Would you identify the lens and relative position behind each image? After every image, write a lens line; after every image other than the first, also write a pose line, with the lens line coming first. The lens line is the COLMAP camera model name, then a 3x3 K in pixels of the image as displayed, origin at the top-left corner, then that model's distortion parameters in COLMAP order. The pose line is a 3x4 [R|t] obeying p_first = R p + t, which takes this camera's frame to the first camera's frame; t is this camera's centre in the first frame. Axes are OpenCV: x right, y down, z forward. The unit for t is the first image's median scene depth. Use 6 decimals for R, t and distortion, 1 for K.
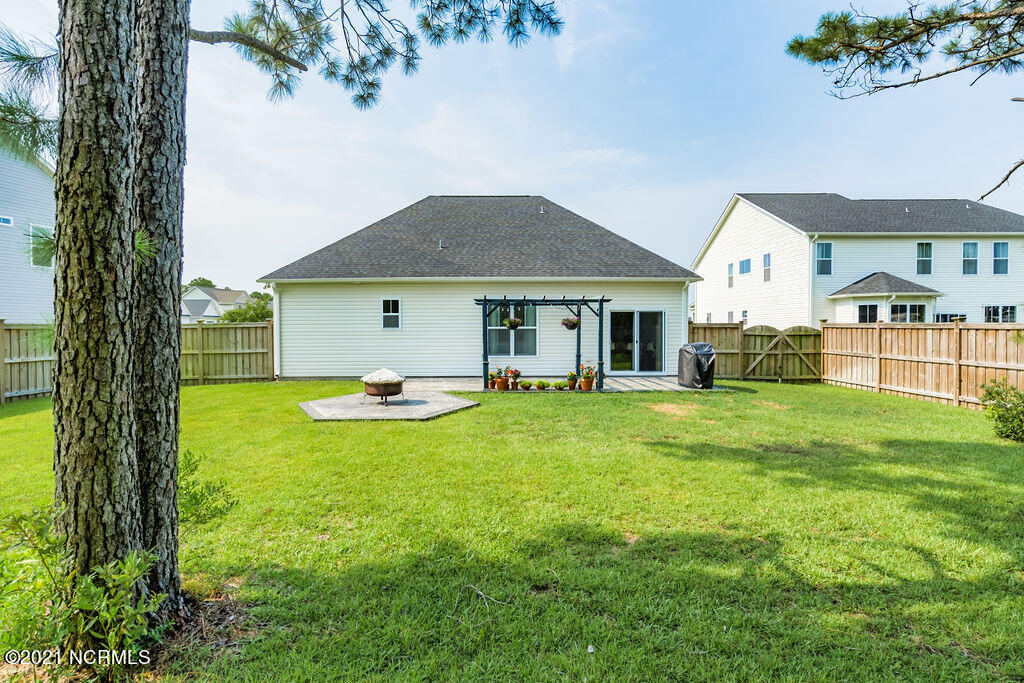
lens RADIAL K [[520.3, 0, 512.0], [0, 520.3, 341.5], [0, 0, 1]] dist [-0.000930, -0.000133]
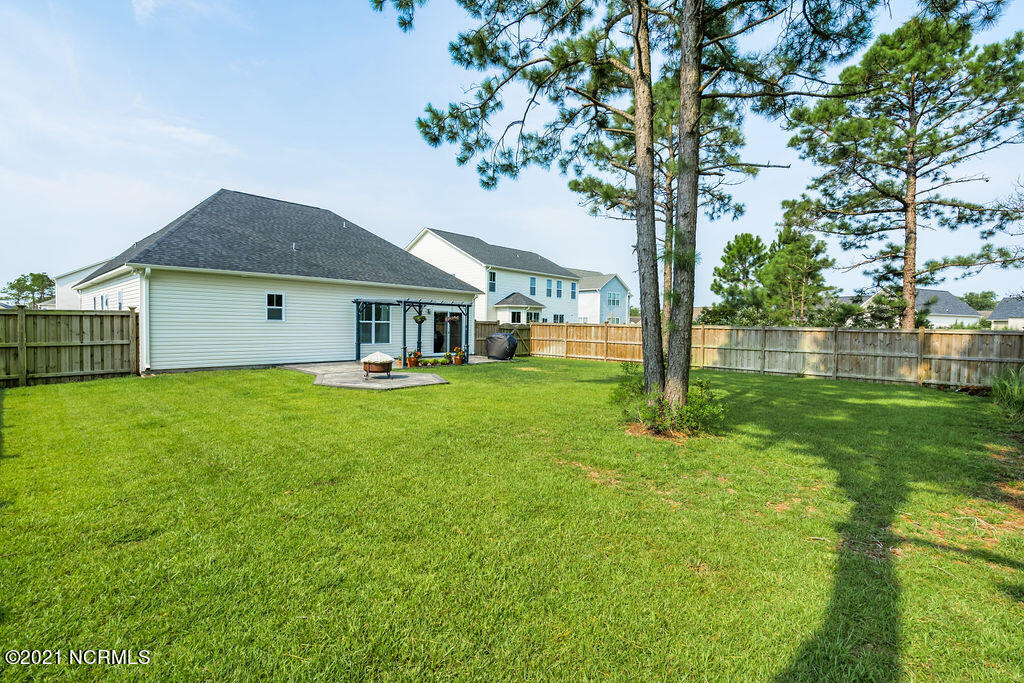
lens RADIAL K [[468.3, 0, 512.0], [0, 468.3, 341.5], [0, 0, 1]] dist [0.000846, -0.000006]
pose [[0.676364, -0.012015, 0.736470, -0.619095], [0.000706, 0.999877, 0.015665, 0.004550], [-0.736567, -0.010075, 0.676289, -0.042156]]
